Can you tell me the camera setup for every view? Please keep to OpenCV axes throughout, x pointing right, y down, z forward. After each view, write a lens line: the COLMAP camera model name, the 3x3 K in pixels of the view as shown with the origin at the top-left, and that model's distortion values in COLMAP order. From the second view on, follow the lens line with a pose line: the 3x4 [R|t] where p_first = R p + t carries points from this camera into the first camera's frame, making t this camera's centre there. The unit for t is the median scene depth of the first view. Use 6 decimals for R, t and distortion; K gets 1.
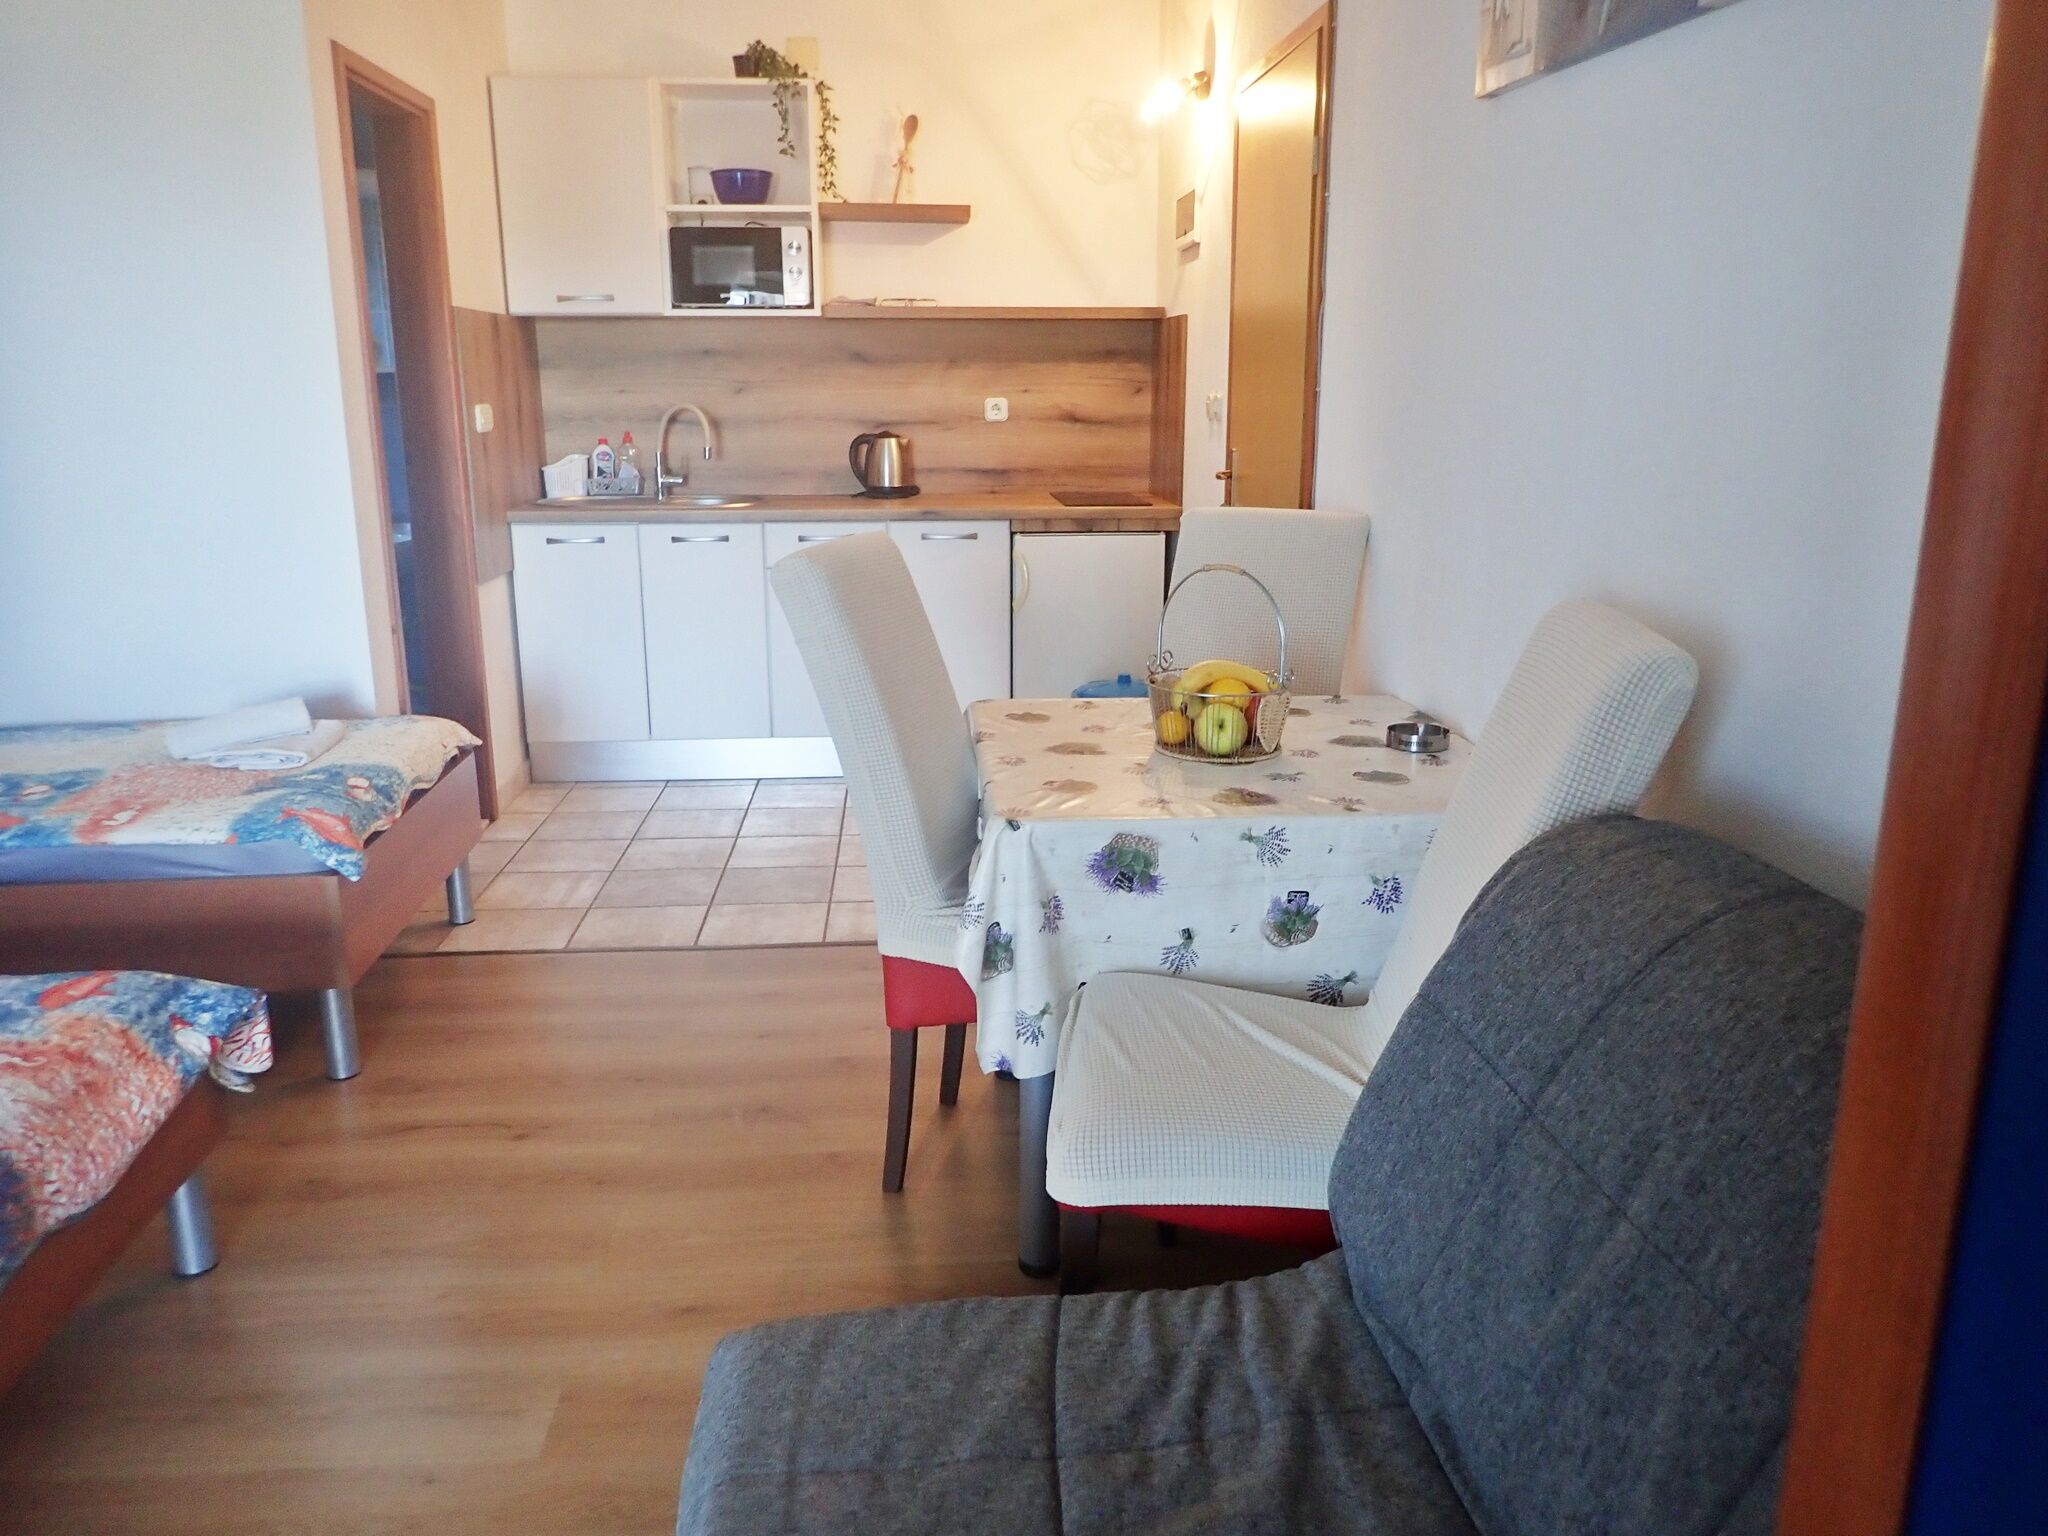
lens RADIAL K [[1529.5, 0, 1024.8], [0, 1529.5, 769.6], [0, 0, 1]] dist [-0.001814, -0.012953]
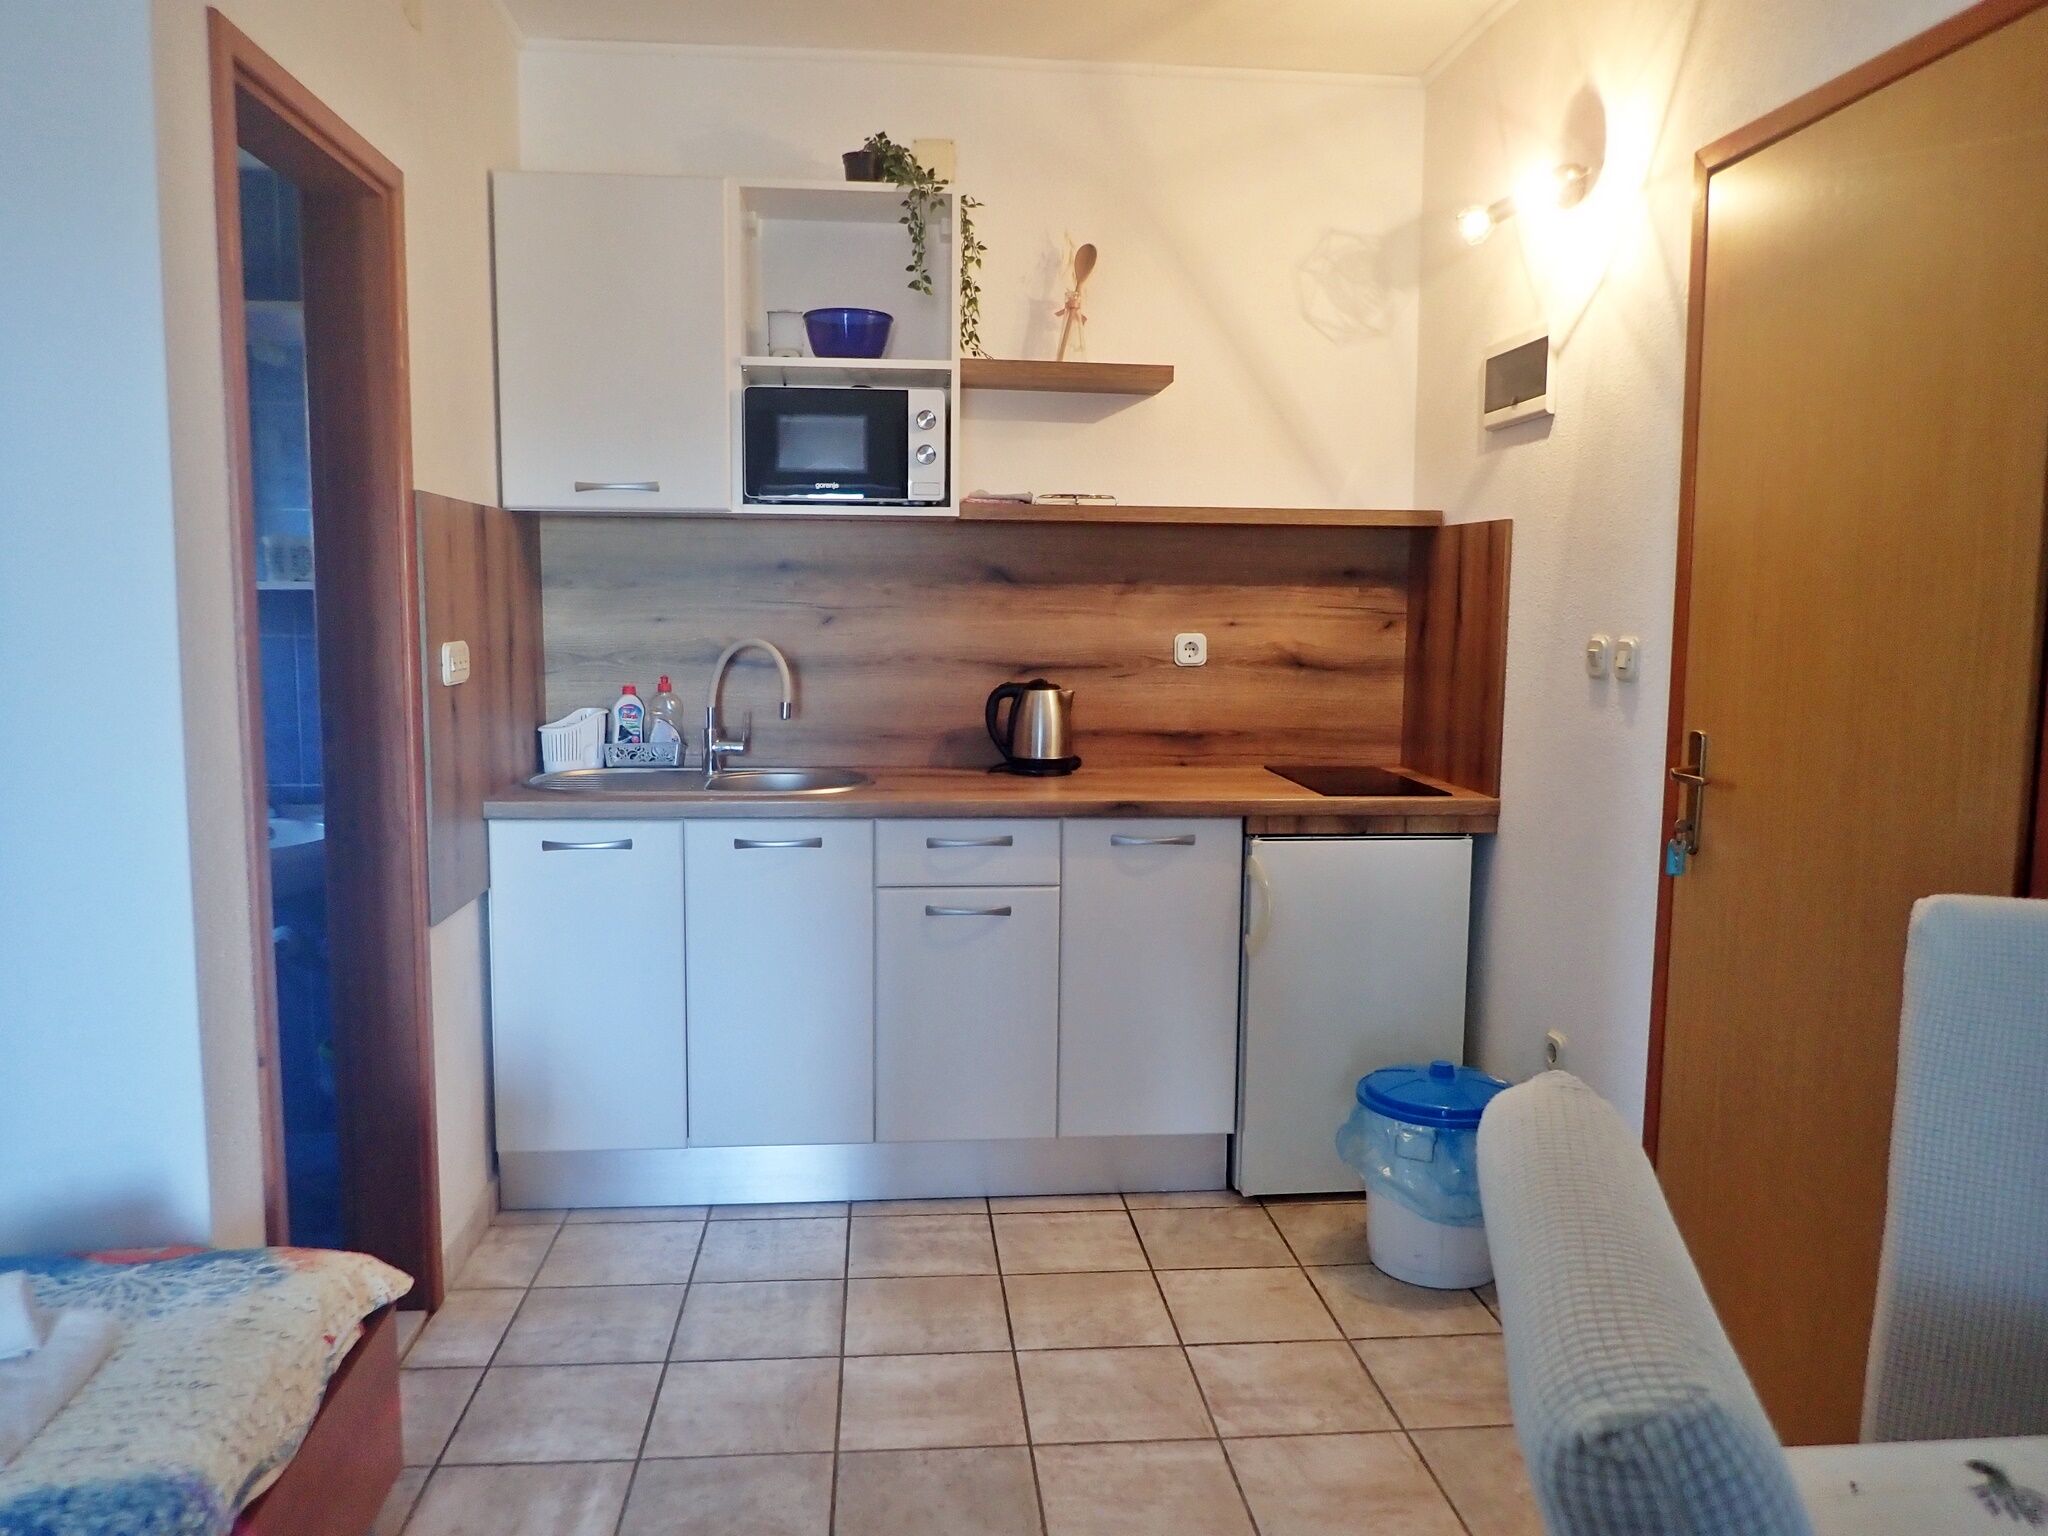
lens RADIAL K [[1529.5, 0, 1023.6], [0, 1529.5, 763.0], [0, 0, 1]] dist [-0.001814, -0.012953]
pose [[0.999825, 0.008039, 0.016876, -0.115315], [-0.005616, 0.990274, -0.139018, -0.092147], [-0.017829, 0.138899, 0.990146, 0.335733]]
